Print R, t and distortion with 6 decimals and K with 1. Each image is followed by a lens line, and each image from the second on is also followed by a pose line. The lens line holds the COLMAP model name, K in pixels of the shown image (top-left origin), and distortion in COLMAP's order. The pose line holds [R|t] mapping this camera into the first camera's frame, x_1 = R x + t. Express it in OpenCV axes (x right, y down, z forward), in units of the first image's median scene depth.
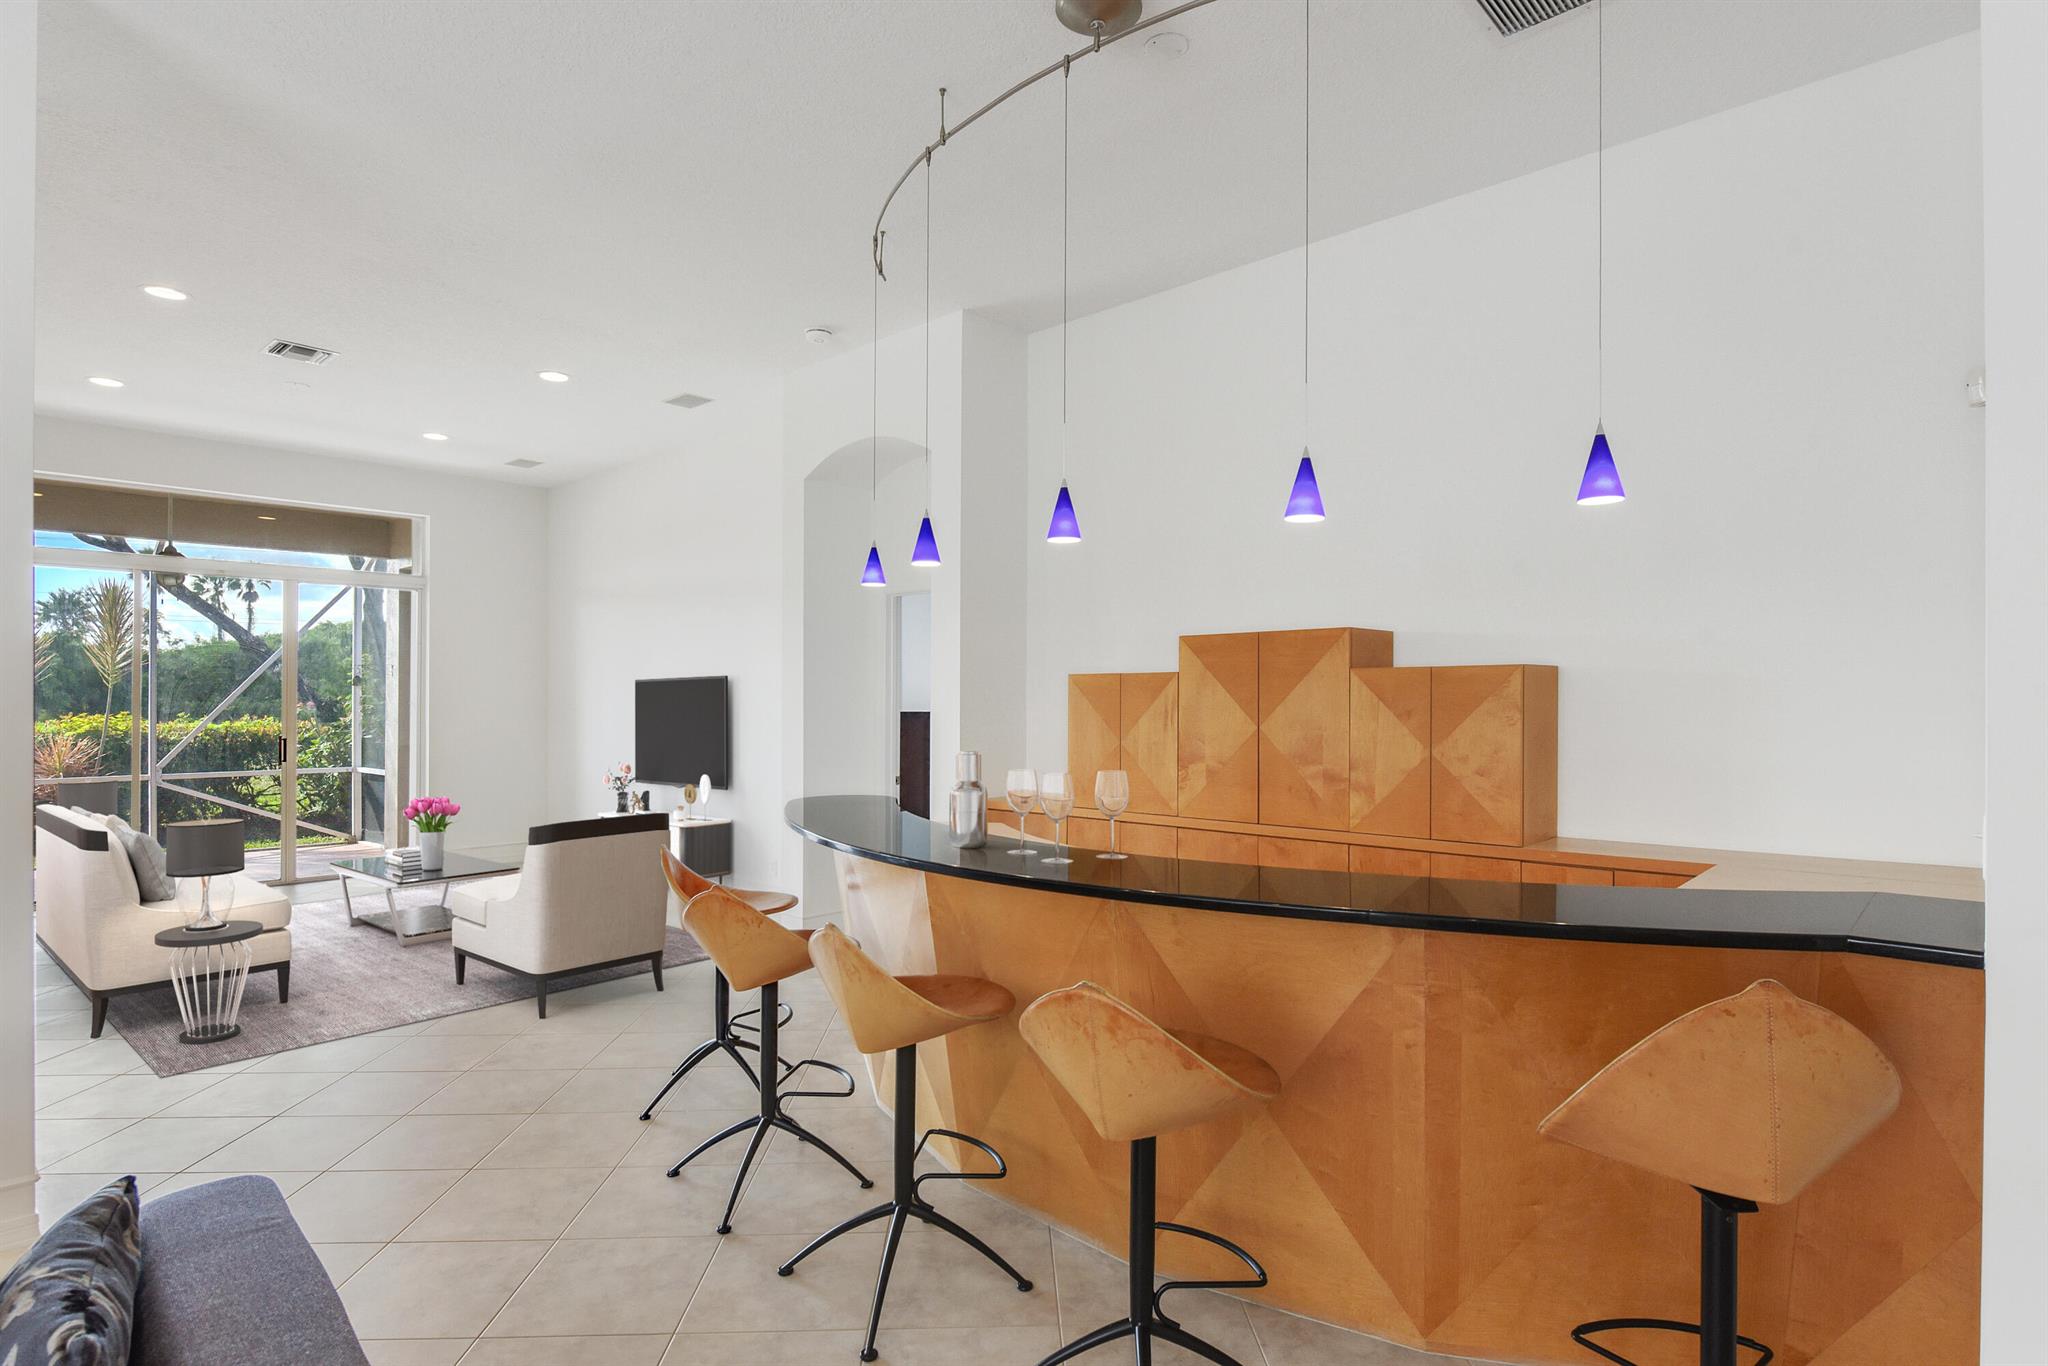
lens RADIAL K [[1055.4, 0, 1083.2], [0, 1055.4, 688.0], [0, 0, 1]] dist [-0.004331, -0.004529]
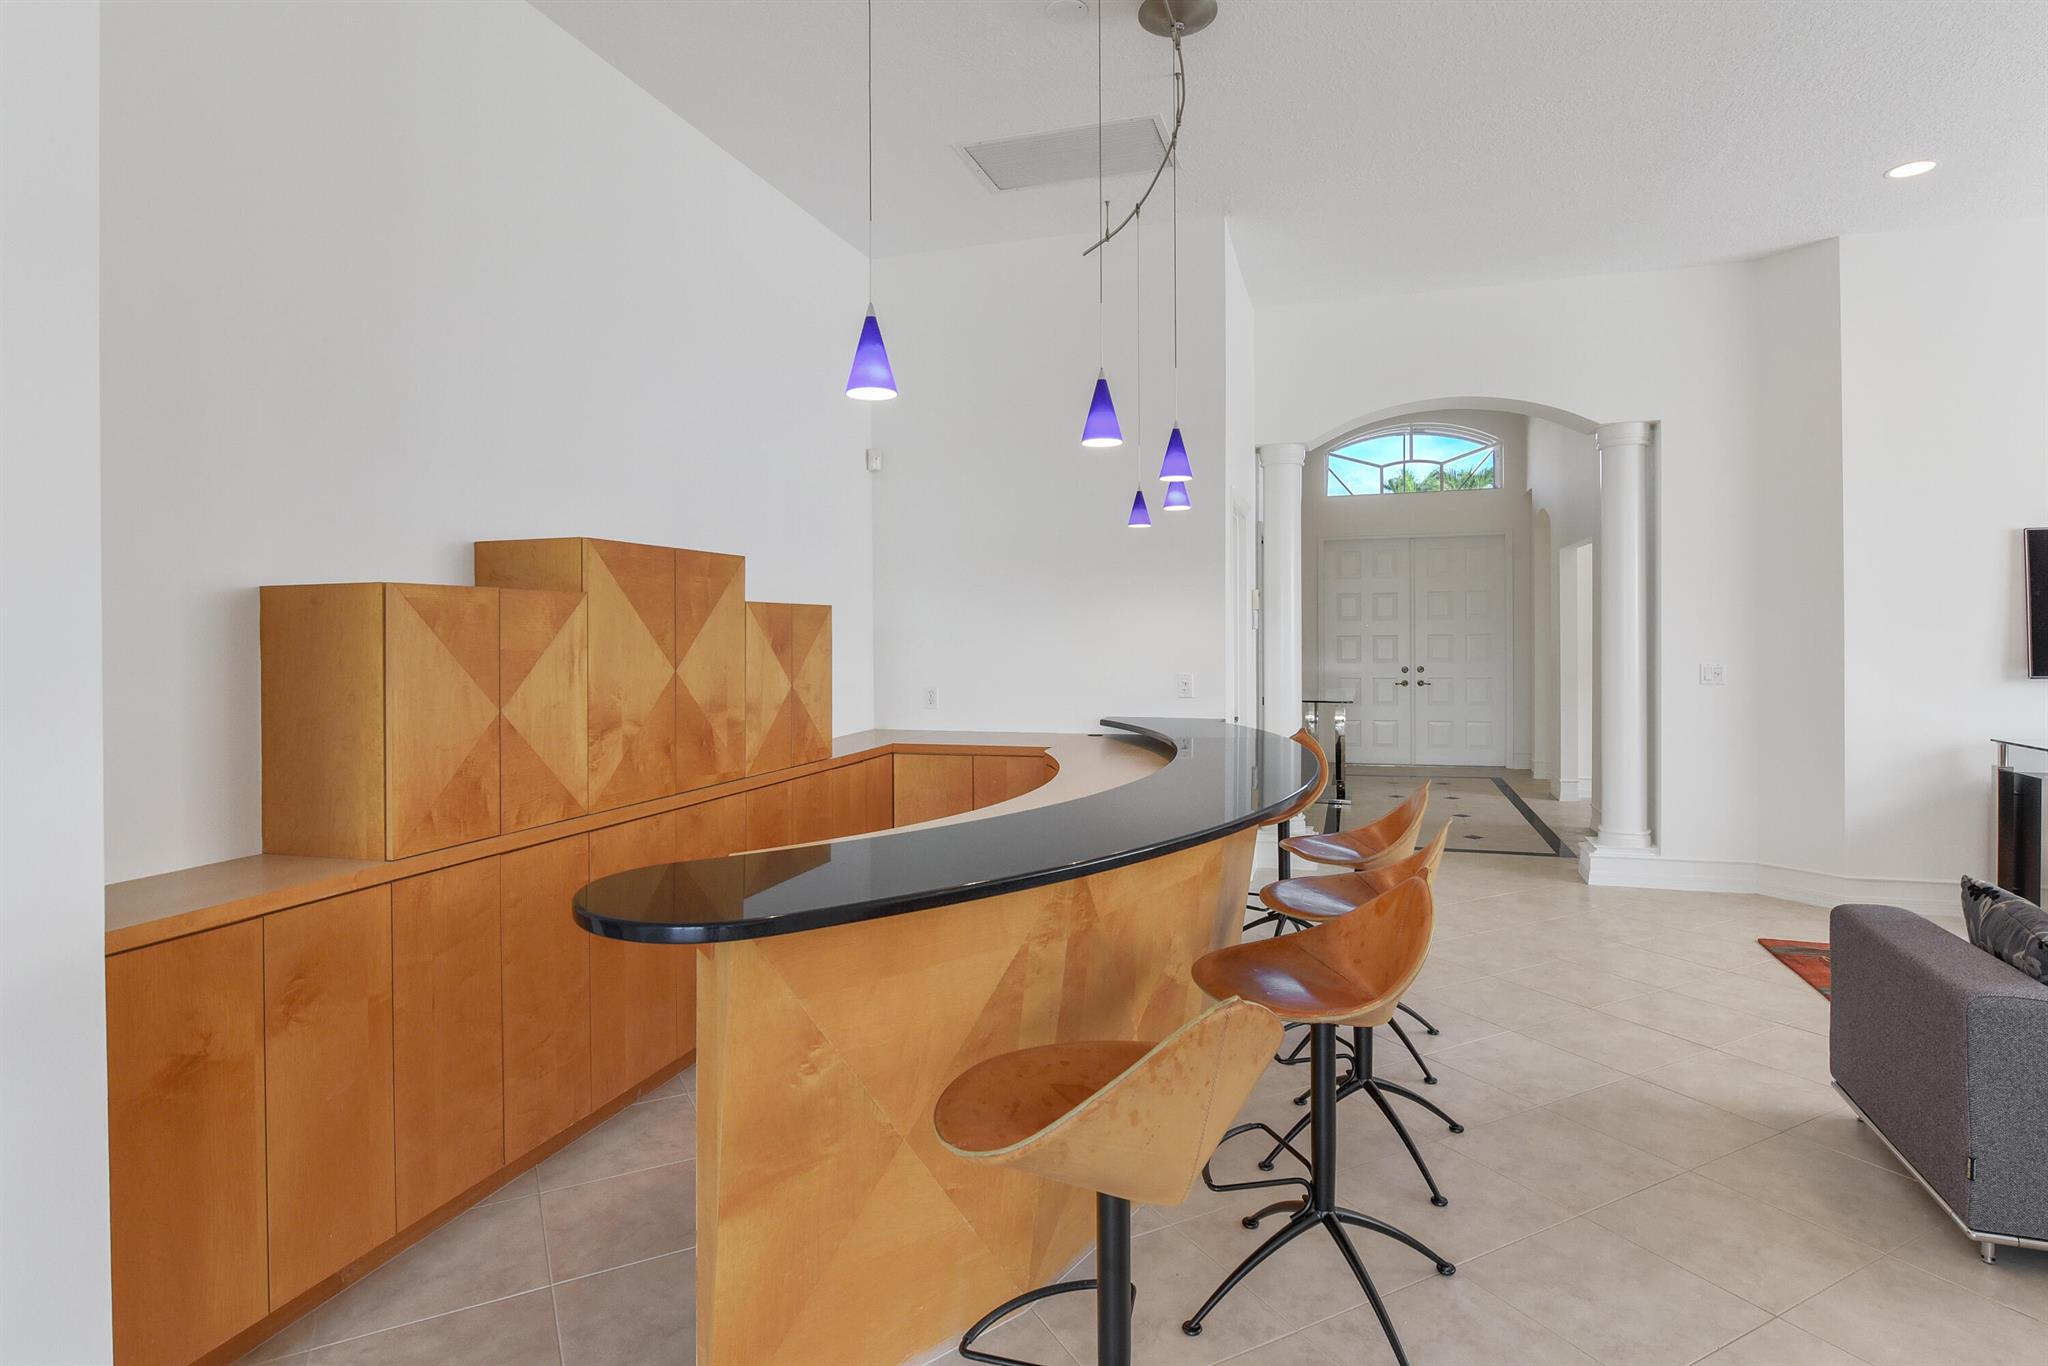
lens RADIAL K [[1055.4, 0, 999.9], [0, 1055.4, 639.6], [0, 0, 1]] dist [-0.004331, -0.004529]
pose [[-0.384344, 0.003463, 0.923184, -0.677499], [0.003790, 0.999990, -0.002173, 0.018391], [-0.923182, 0.002664, -0.384353, 1.151803]]
